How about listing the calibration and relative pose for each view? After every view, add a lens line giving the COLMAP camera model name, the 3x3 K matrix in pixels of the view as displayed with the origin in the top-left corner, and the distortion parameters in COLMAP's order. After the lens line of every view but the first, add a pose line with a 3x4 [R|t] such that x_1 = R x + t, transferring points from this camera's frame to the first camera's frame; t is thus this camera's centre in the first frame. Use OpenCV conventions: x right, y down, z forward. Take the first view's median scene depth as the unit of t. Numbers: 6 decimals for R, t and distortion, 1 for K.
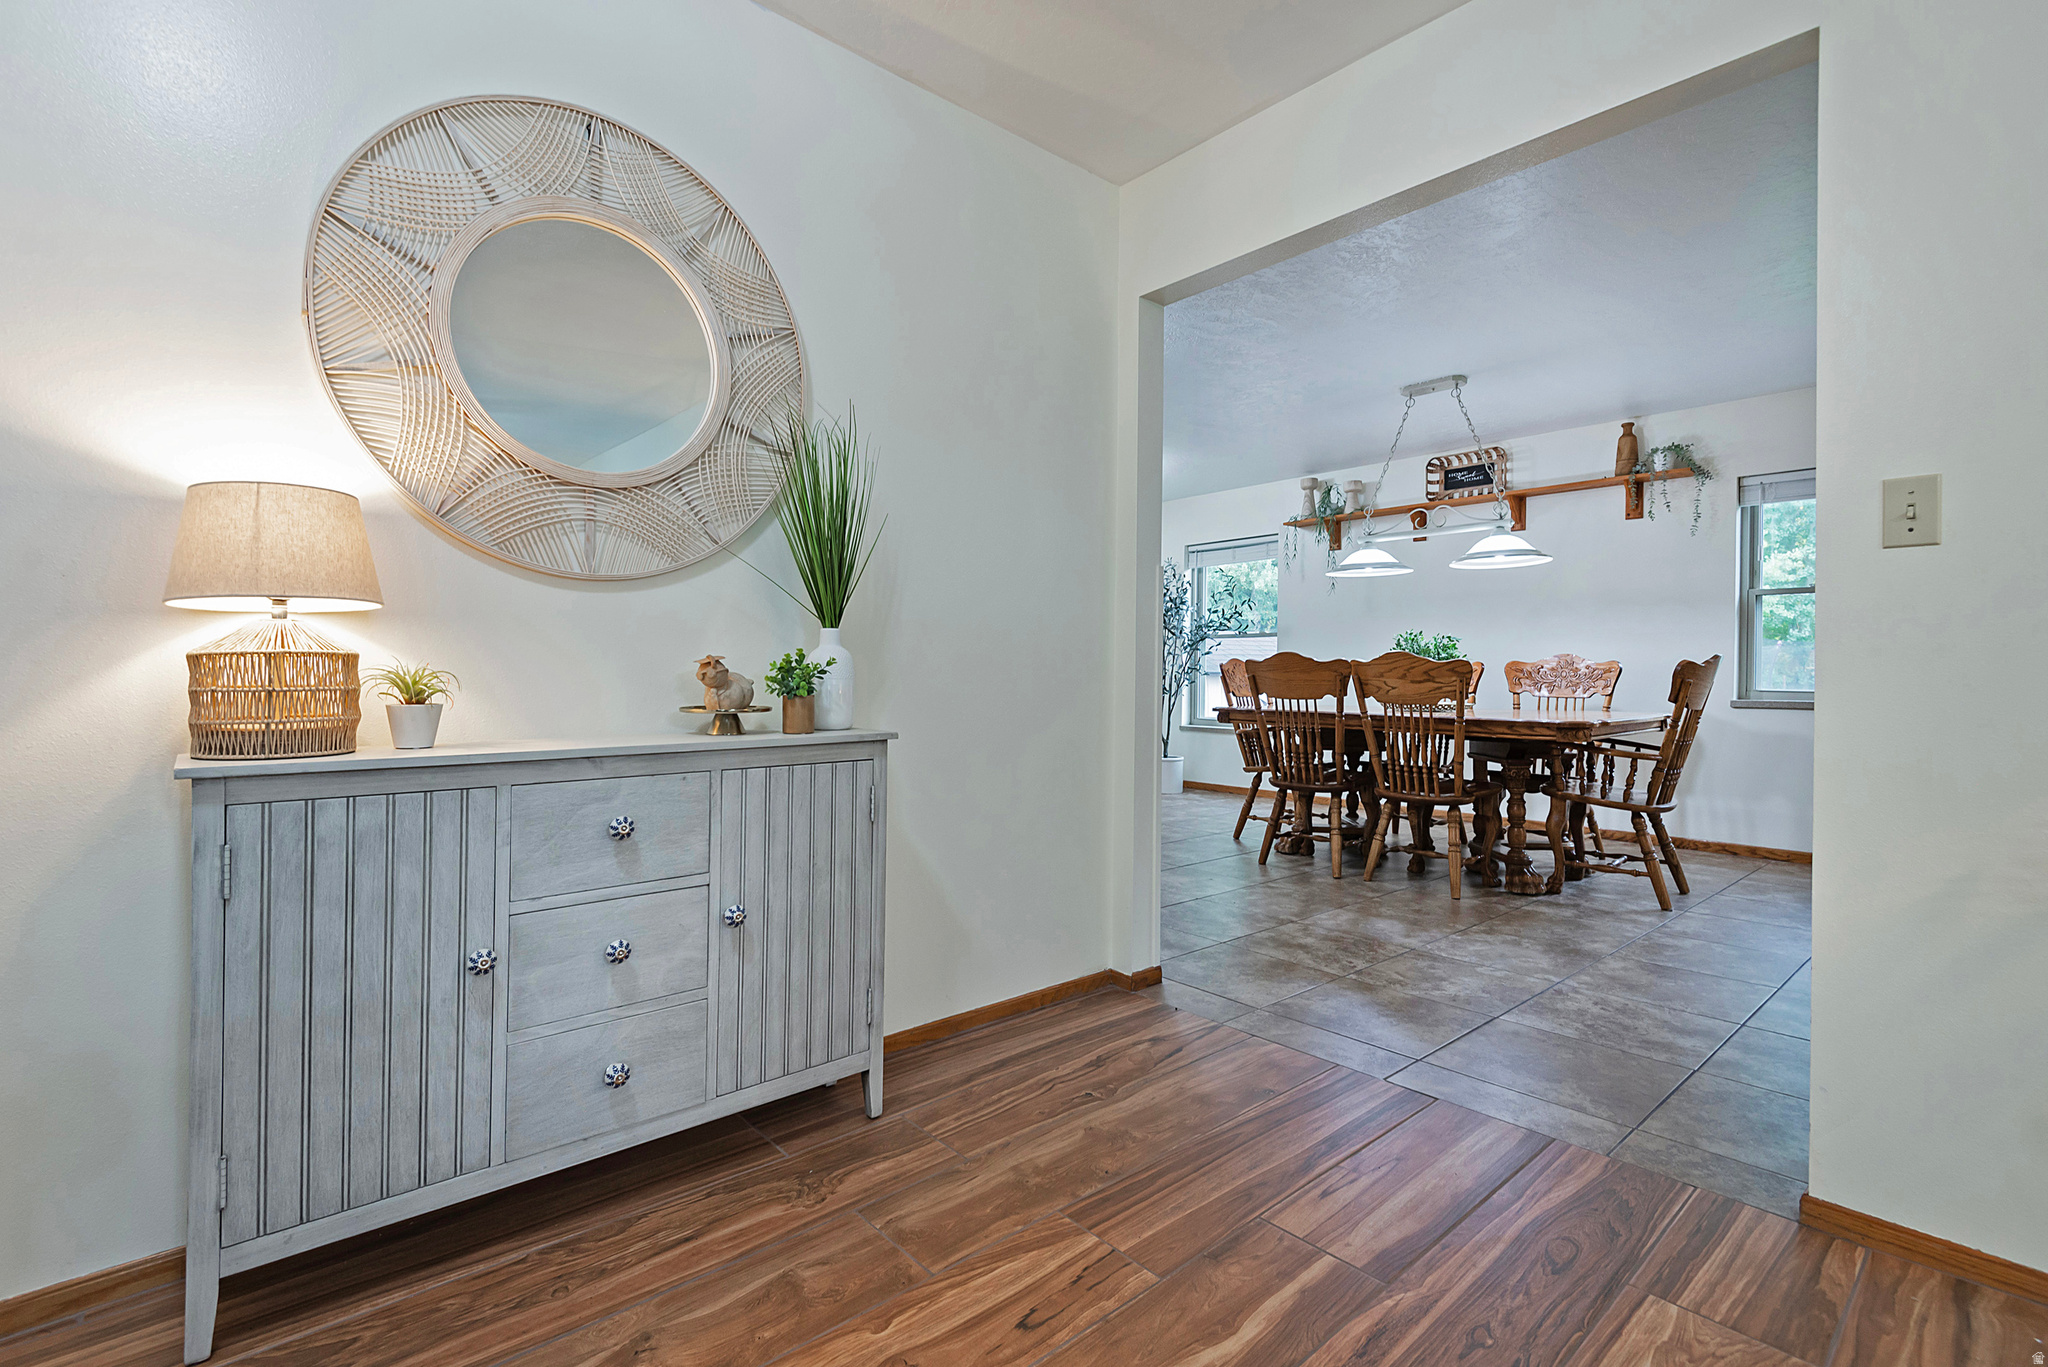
lens RADIAL K [[930.7, 0, 1014.9], [0, 930.7, 661.1], [0, 0, 1]] dist [0.001477, -0.000136]
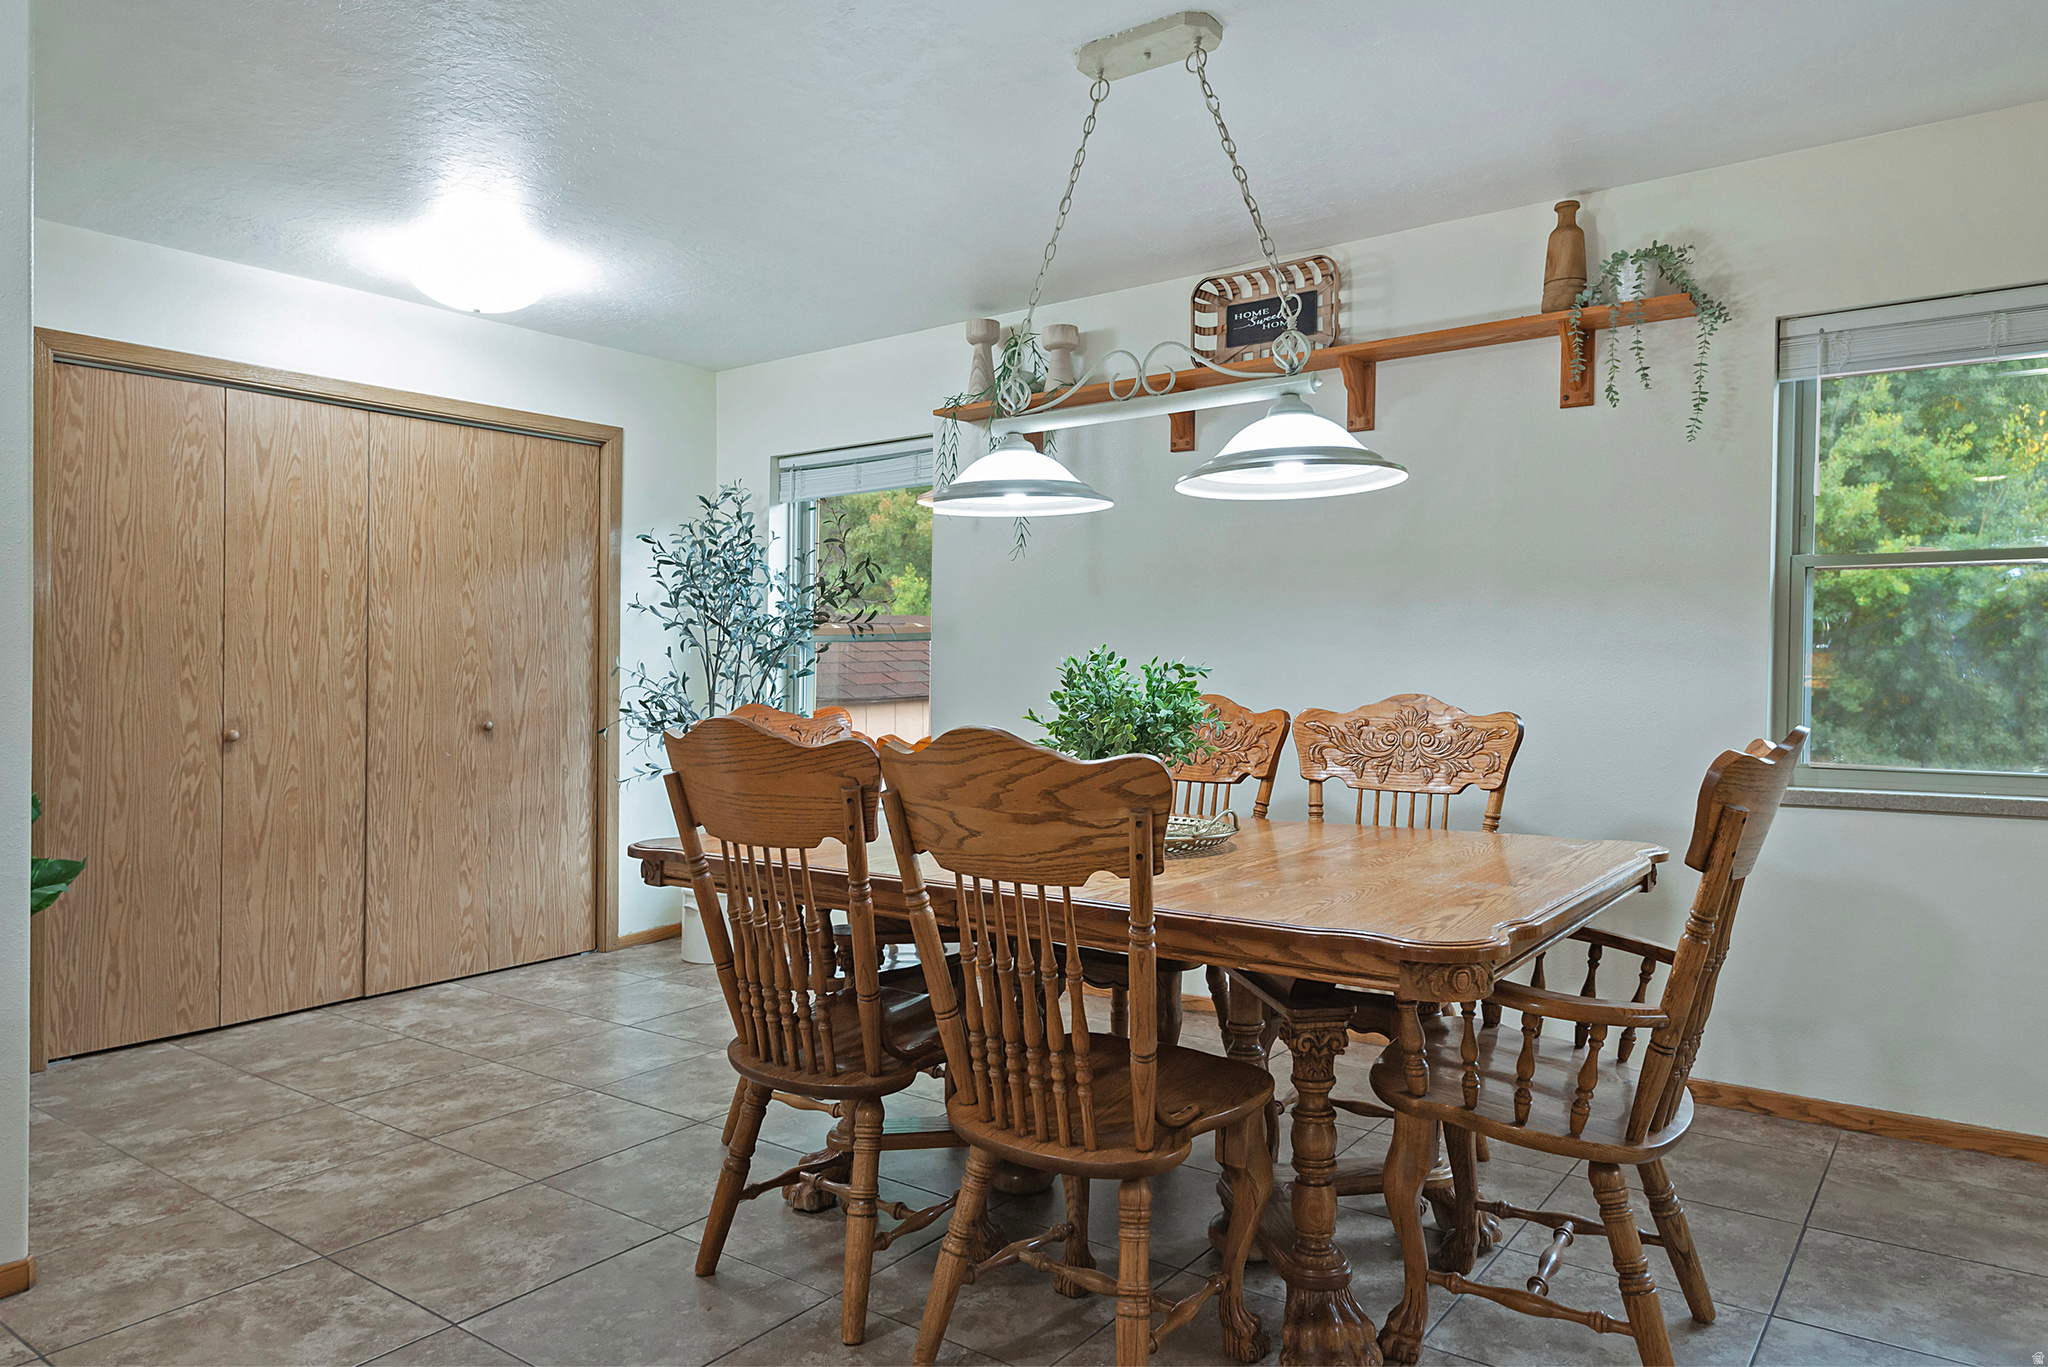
lens RADIAL K [[1306.1, 0, 1027.4], [0, 1306.1, 681.7], [0, 0, 1]] dist [0.004169, 0.001528]
pose [[0.977719, -0.007657, 0.209778, 0.254195], [0.002004, 0.999629, 0.027148, -0.030934], [-0.209908, -0.026123, 0.977372, 0.410820]]
